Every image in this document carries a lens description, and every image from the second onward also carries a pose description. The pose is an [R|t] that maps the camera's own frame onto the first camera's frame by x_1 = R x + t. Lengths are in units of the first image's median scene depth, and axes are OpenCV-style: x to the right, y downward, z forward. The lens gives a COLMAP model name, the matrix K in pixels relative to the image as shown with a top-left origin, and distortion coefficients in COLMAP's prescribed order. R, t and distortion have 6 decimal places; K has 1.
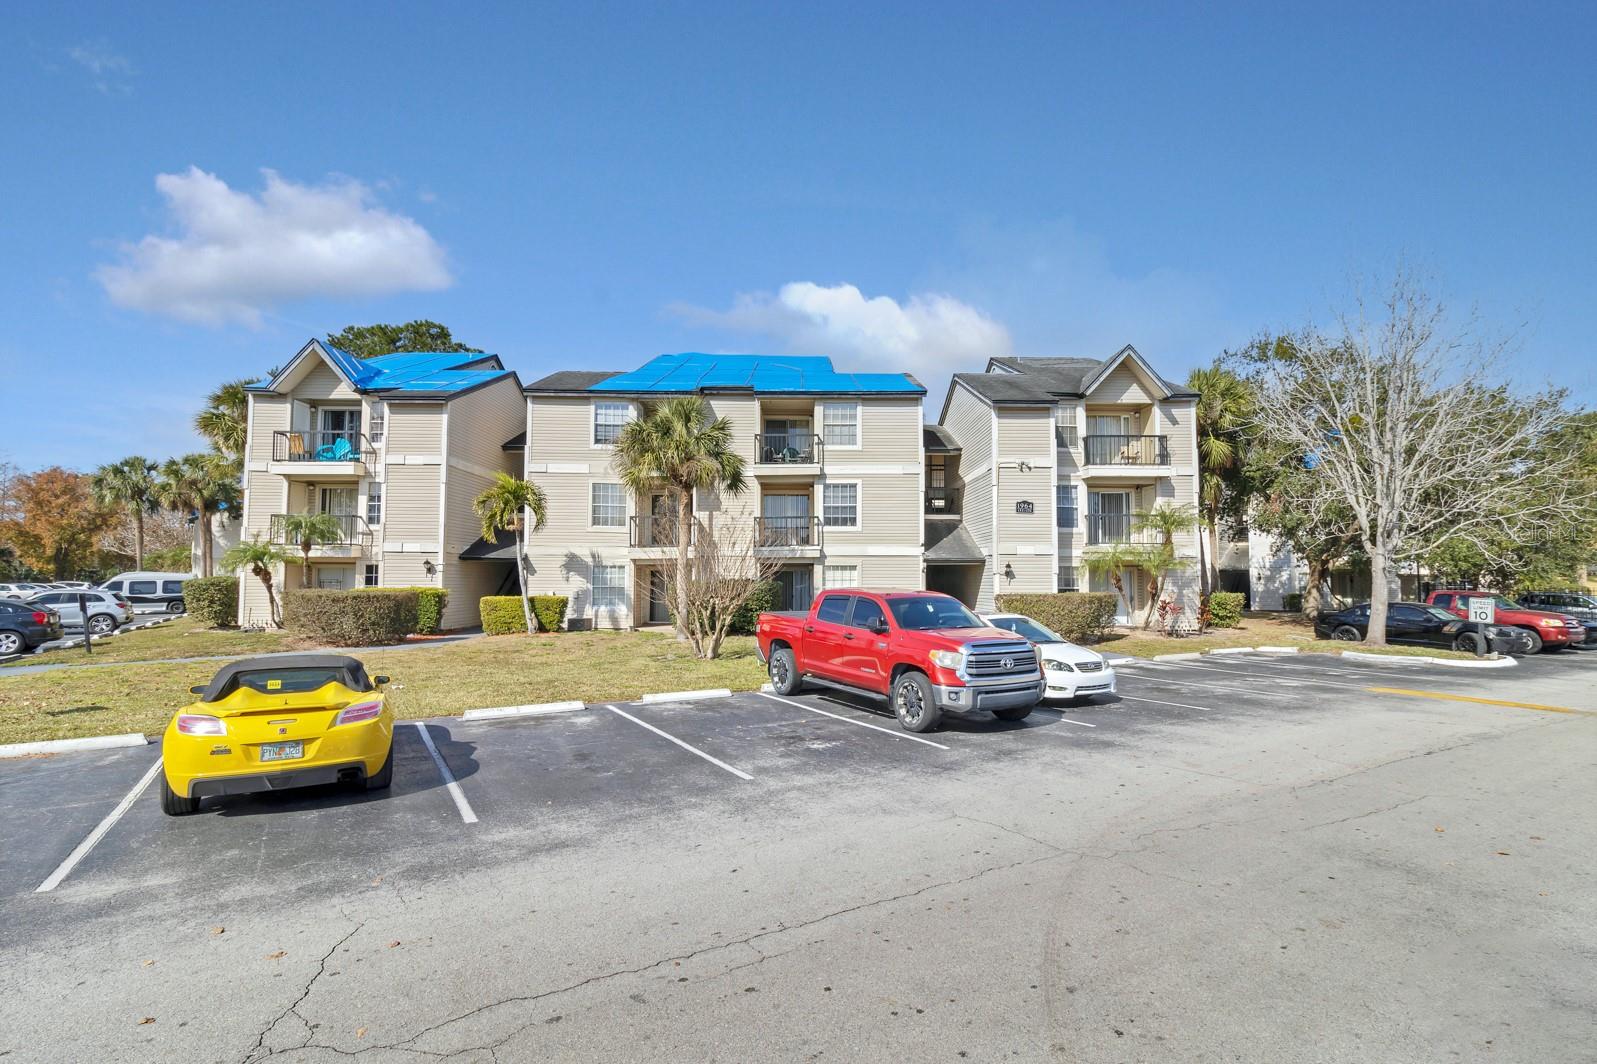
lens RADIAL K [[755.3, 0, 805.2], [0, 755.3, 538.7], [0, 0, 1]] dist [0.000509, 0.000200]
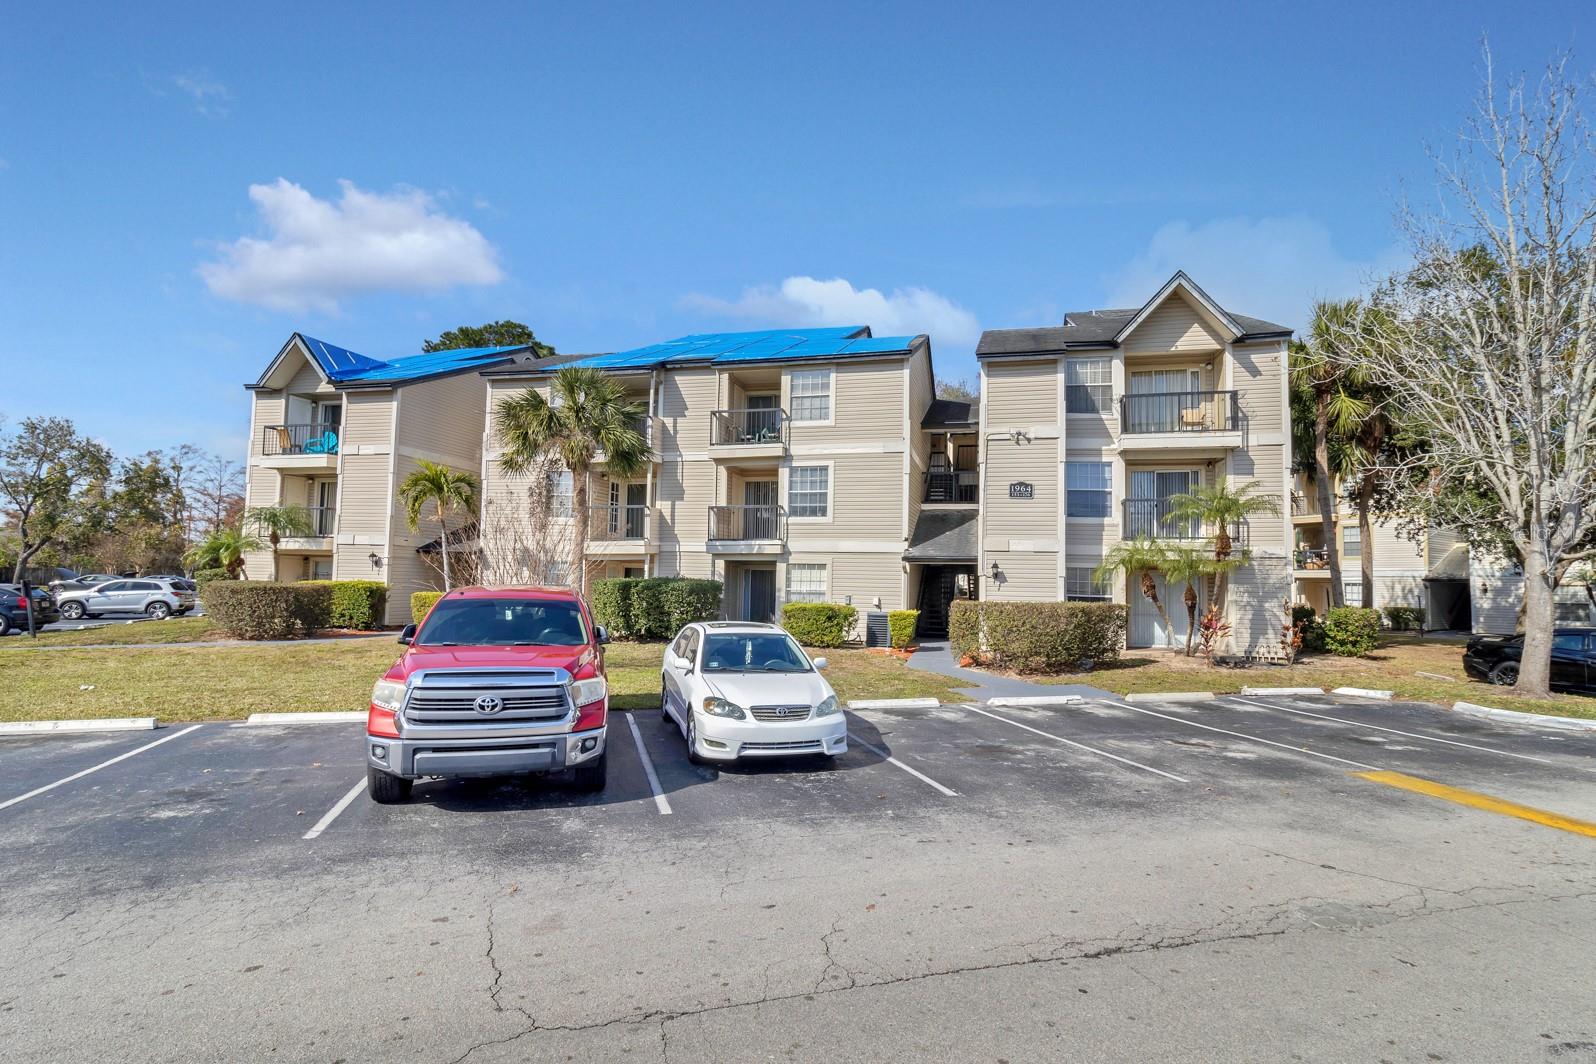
lens RADIAL K [[777.0, 0, 798.0], [0, 777.0, 532.0], [0, 0, 1]] dist [0.003776, 0.000328]
pose [[0.967123, 0.000444, -0.254309, 0.255532], [-0.003398, 0.999932, -0.011175, 0.010012], [0.254286, 0.011672, 0.967059, 0.162680]]
